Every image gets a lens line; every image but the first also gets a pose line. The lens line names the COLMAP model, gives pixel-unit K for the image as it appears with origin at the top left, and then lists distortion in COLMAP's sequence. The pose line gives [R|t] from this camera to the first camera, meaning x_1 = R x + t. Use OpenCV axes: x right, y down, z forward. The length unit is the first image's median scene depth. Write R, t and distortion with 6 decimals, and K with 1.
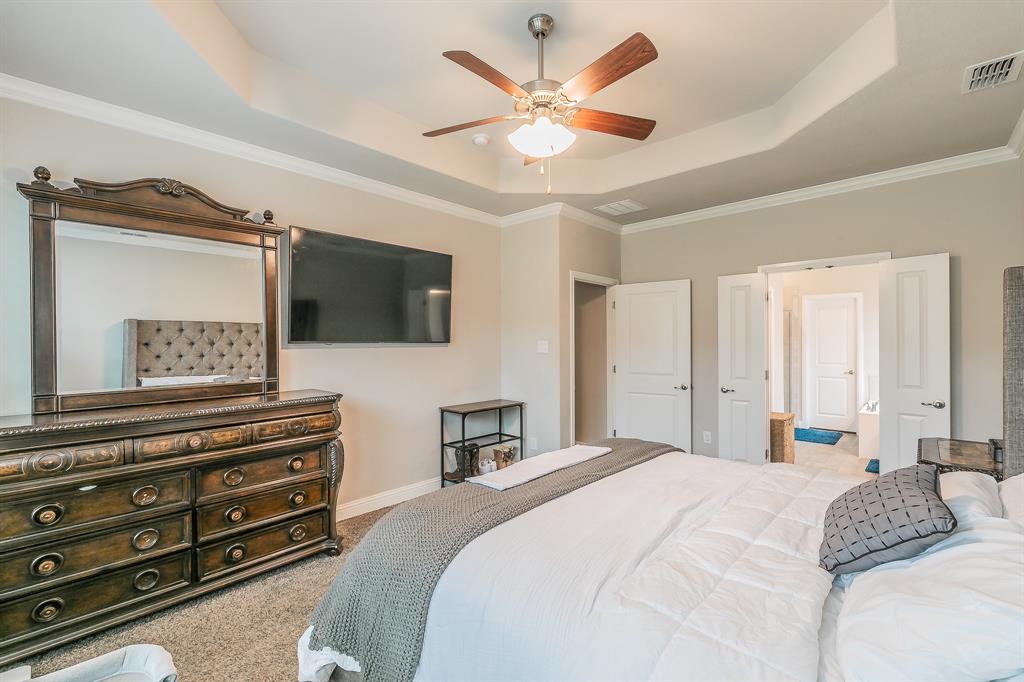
lens RADIAL K [[442.3, 0, 516.0], [0, 442.3, 341.5], [0, 0, 1]] dist [-0.000898, -0.001337]
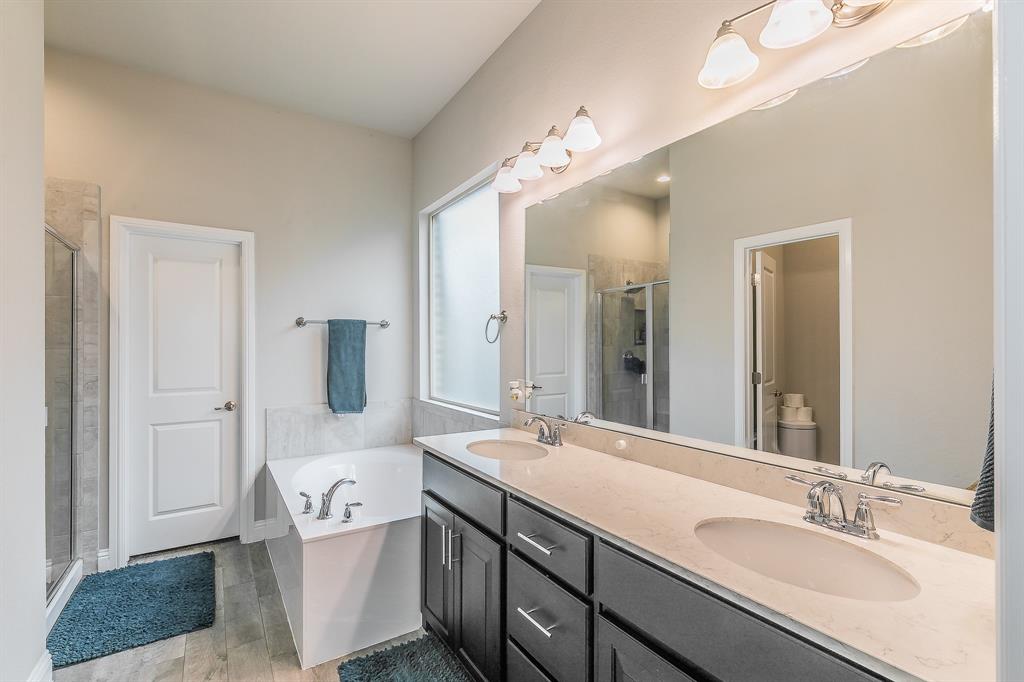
lens RADIAL K [[442.3, 0, 488.2], [0, 442.3, 343.1], [0, 0, 1]] dist [-0.000898, -0.001337]
pose [[0.275814, 0.007689, 0.961180, 0.379043], [0.000381, 0.999967, -0.008109, 0.008487], [-0.961211, 0.002603, 0.275802, 0.593810]]
